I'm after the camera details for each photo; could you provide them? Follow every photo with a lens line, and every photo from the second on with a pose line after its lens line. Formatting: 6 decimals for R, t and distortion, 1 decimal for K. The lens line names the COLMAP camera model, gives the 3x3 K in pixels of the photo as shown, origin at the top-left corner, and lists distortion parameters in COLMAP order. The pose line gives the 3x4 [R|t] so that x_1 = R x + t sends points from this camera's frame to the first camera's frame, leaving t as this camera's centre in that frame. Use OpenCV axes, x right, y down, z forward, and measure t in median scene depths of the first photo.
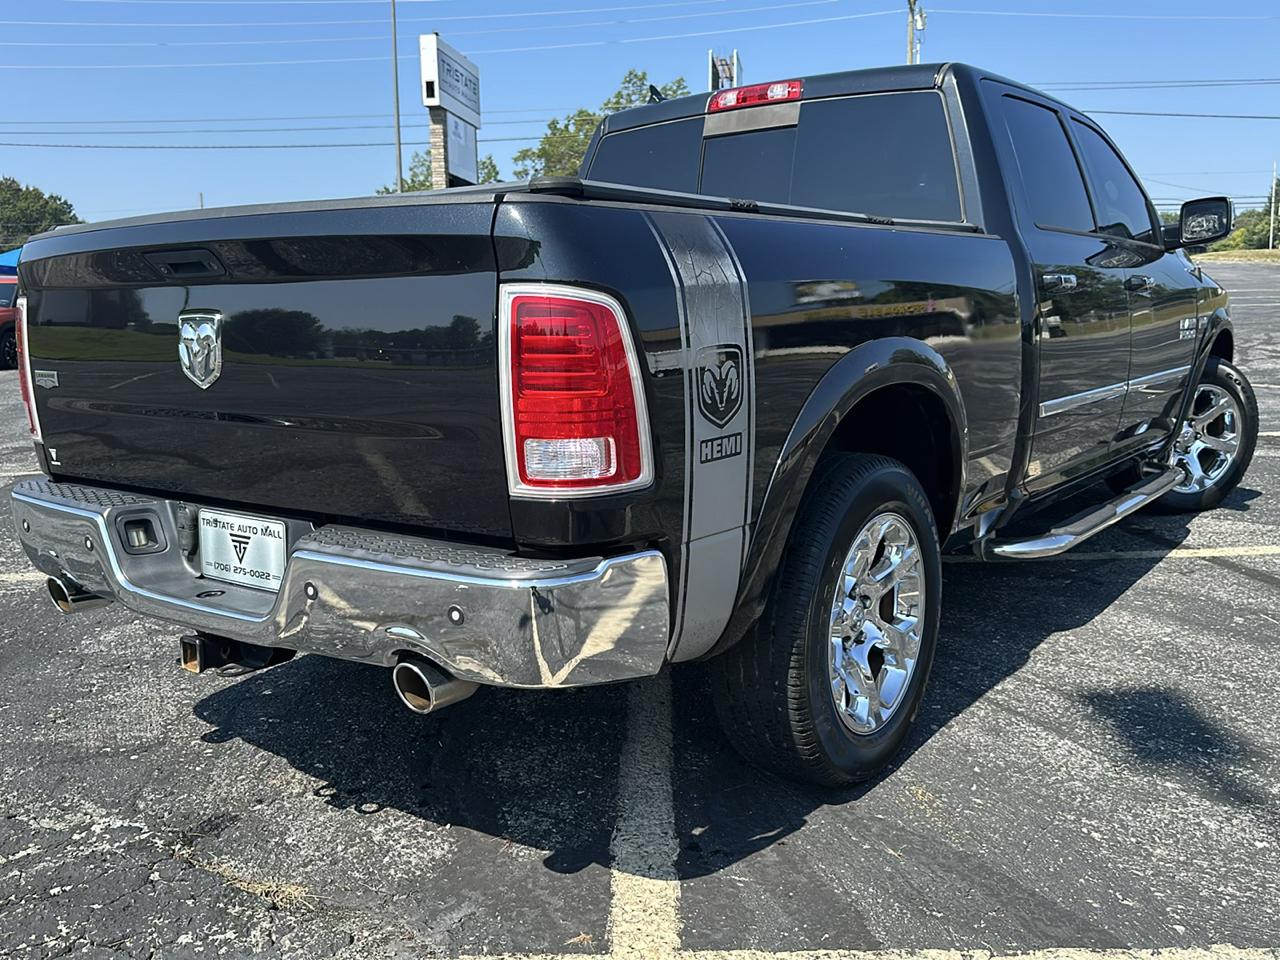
lens RADIAL K [[1136.0, 0, 641.9], [0, 1136.0, 486.3], [0, 0, 1]] dist [0.136184, -0.264218]
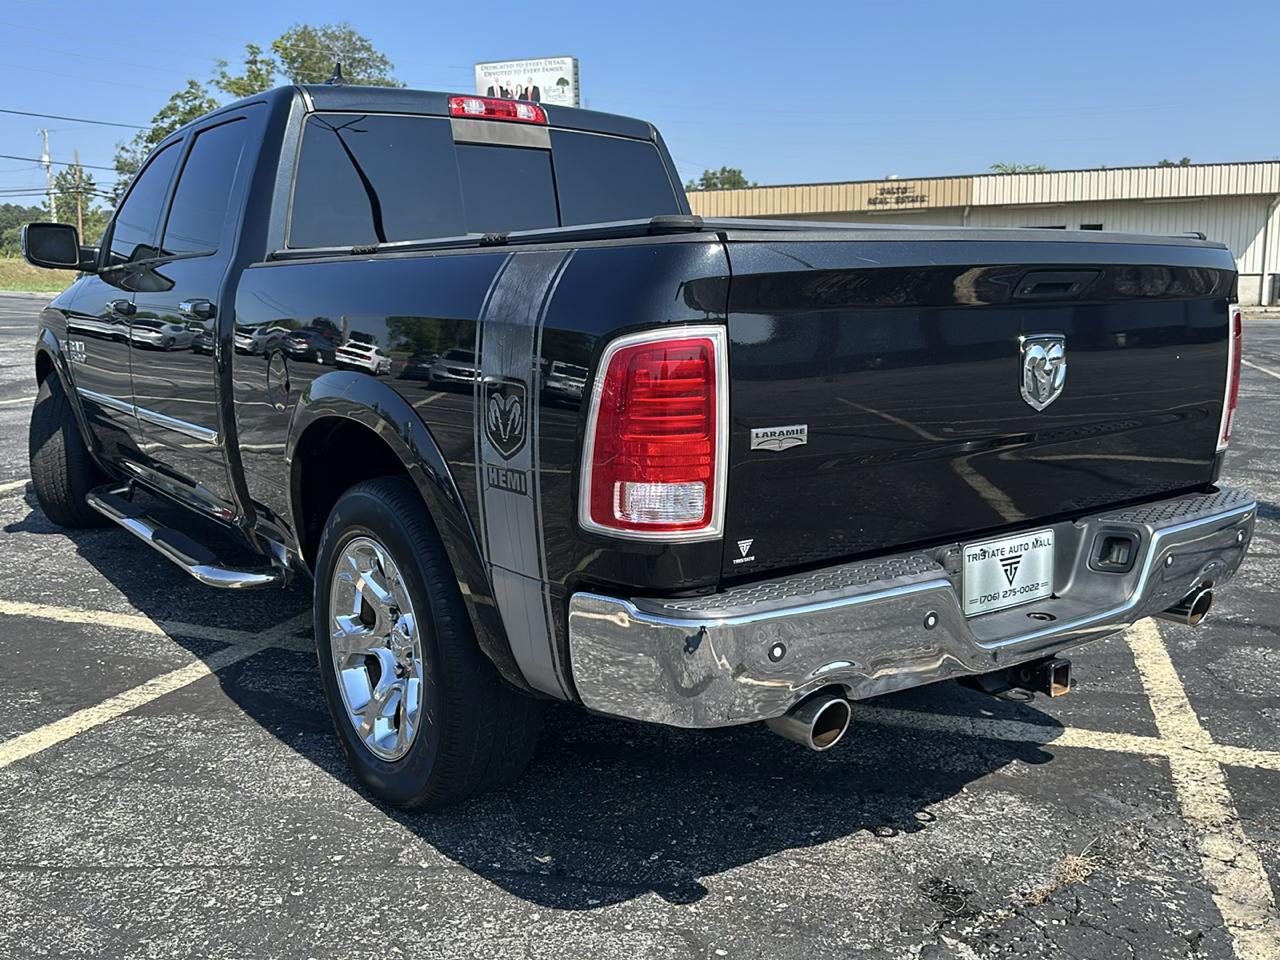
lens RADIAL K [[1136.0, 0, 641.9], [0, 1136.0, 486.3], [0, 0, 1]] dist [0.136184, -0.264218]
pose [[0.292514, -0.146952, 0.944902, -1.312327], [0.154289, 0.982428, 0.105025, -0.163313], [-0.943732, 0.115067, 0.310047, 0.945747]]
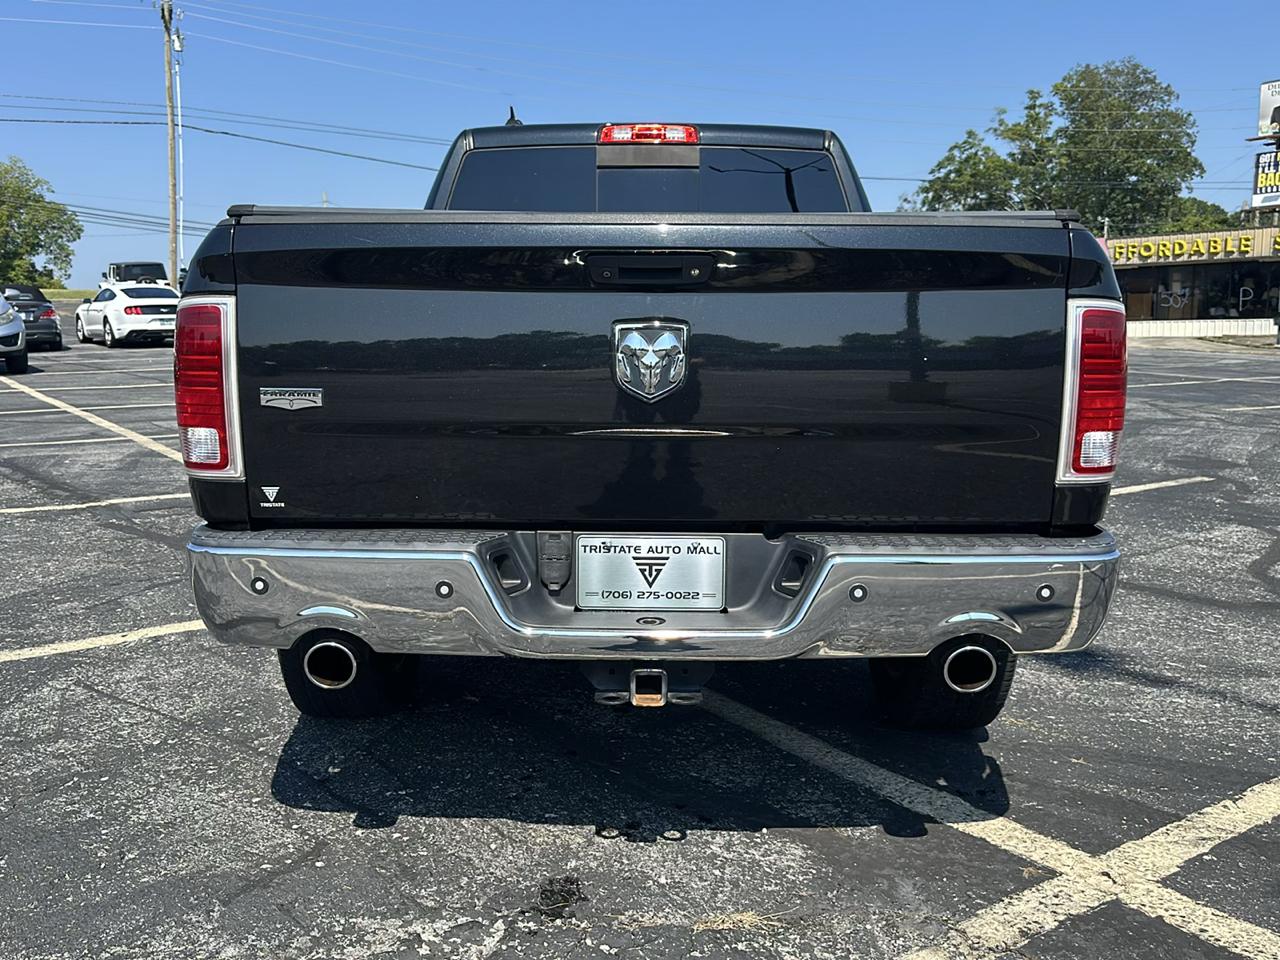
lens RADIAL K [[1136.0, 0, 641.9], [0, 1136.0, 486.3], [0, 0, 1]] dist [0.136184, -0.264218]
pose [[0.802400, -0.057452, 0.594015, -0.867971], [0.074073, 0.997246, -0.003606, -0.012143], [-0.592172, 0.046894, 0.804446, 0.242199]]
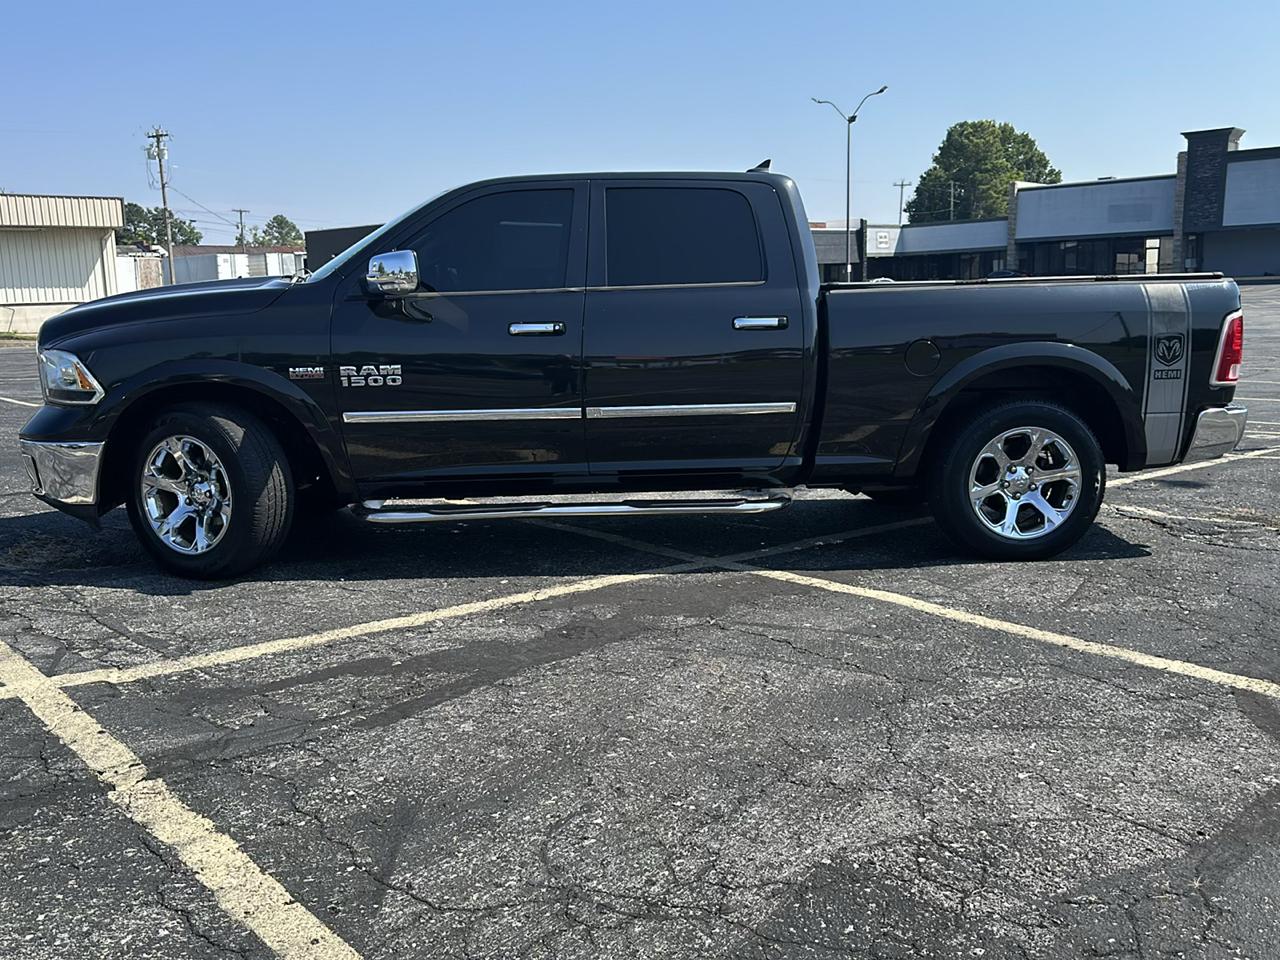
lens RADIAL K [[1136.0, 0, 641.9], [0, 1136.0, 486.3], [0, 0, 1]] dist [0.136184, -0.264218]
pose [[-0.675050, -0.089446, 0.732329, -1.474041], [0.143239, 0.957846, 0.249026, -0.568123], [-0.723733, 0.273003, -0.633782, 3.412633]]
